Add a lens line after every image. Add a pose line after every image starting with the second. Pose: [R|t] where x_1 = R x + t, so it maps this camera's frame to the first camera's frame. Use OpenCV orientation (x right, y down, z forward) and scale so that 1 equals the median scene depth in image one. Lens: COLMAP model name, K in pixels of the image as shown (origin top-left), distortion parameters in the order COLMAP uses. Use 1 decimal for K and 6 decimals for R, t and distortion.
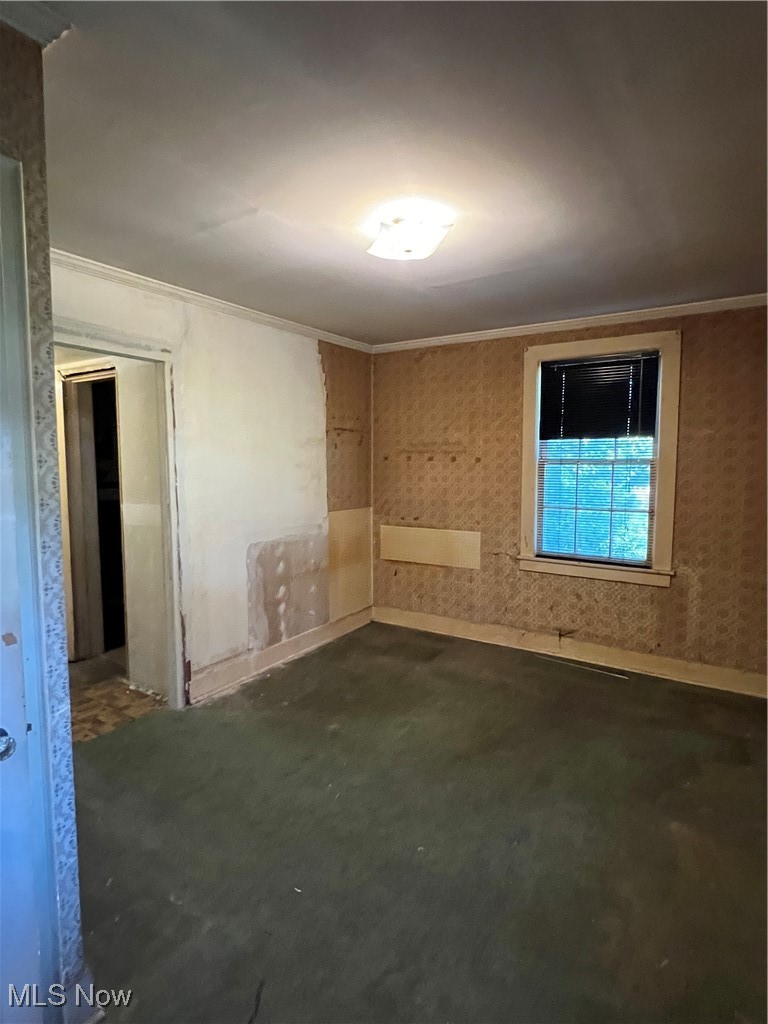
lens RADIAL K [[554.7, 0, 386.5], [0, 554.7, 512.1], [0, 0, 1]] dist [-0.009822, 0.001871]
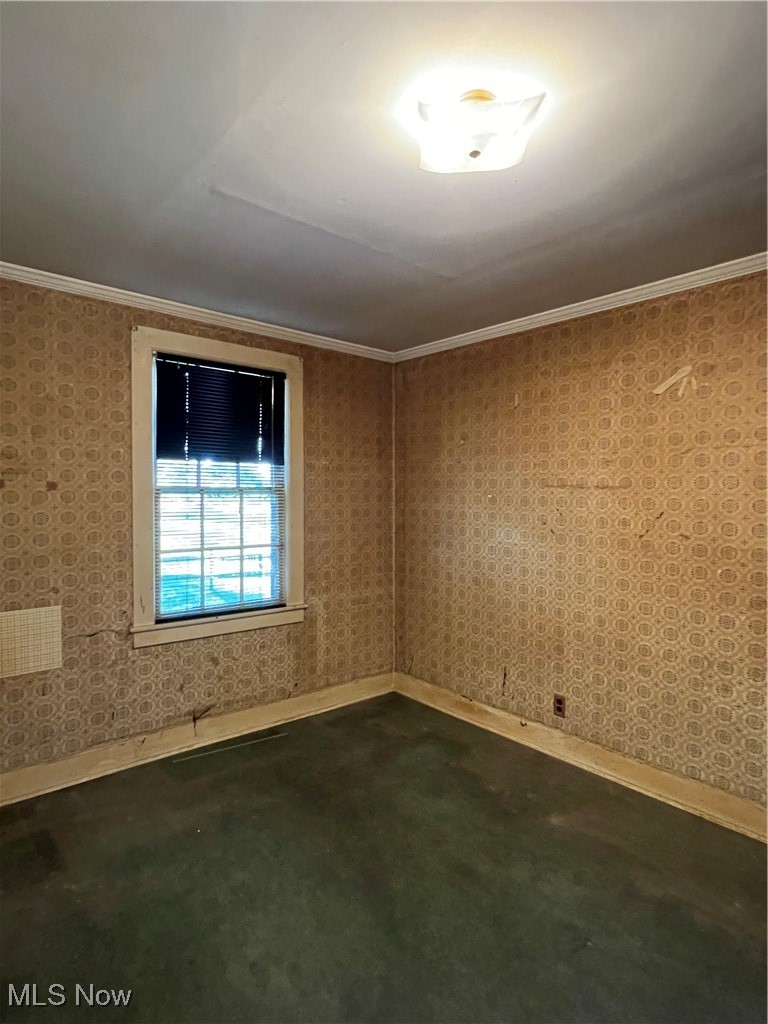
lens RADIAL K [[554.7, 0, 385.9], [0, 554.7, 508.2], [0, 0, 1]] dist [-0.009822, 0.001871]
pose [[0.271317, -0.027965, 0.962084, -0.340248], [0.075585, 0.997110, 0.007667, -0.051616], [-0.959517, 0.070639, 0.272647, 0.537263]]
